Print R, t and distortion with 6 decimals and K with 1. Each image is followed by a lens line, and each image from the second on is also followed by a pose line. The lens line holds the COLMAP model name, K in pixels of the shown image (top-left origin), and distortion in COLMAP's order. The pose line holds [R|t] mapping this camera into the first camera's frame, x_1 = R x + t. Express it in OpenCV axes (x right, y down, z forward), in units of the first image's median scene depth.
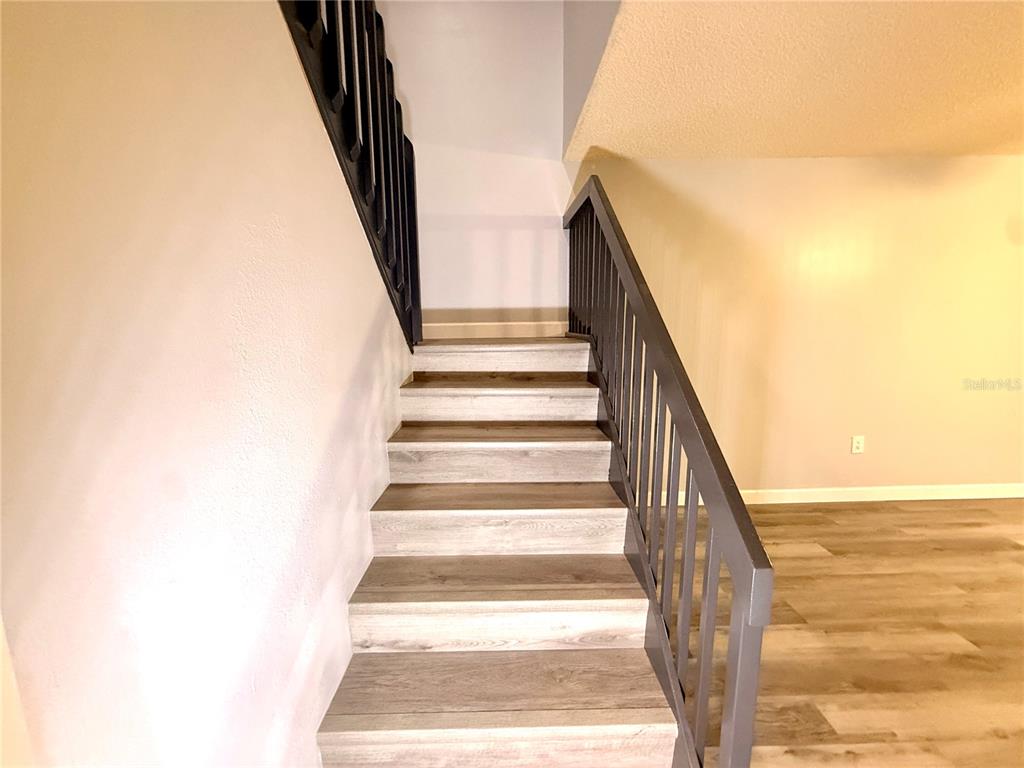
lens RADIAL K [[406.7, 0, 514.2], [0, 406.7, 381.3], [0, 0, 1]] dist [-0.001284, 0.000408]
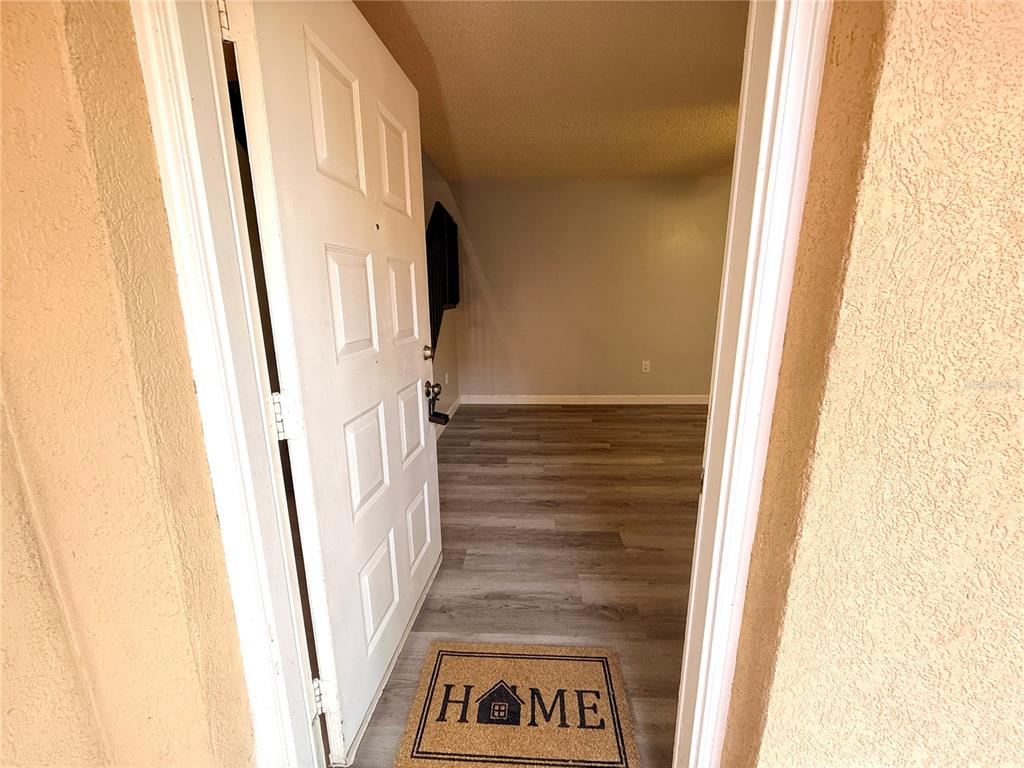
lens RADIAL K [[406.7, 0, 510.6], [0, 406.7, 383.7], [0, 0, 1]] dist [-0.001284, 0.000408]
pose [[0.997918, 0.013476, -0.063065, 0.585286], [-0.009042, 0.997501, 0.070076, 0.158402], [0.063852, -0.069359, 0.995546, -0.773185]]
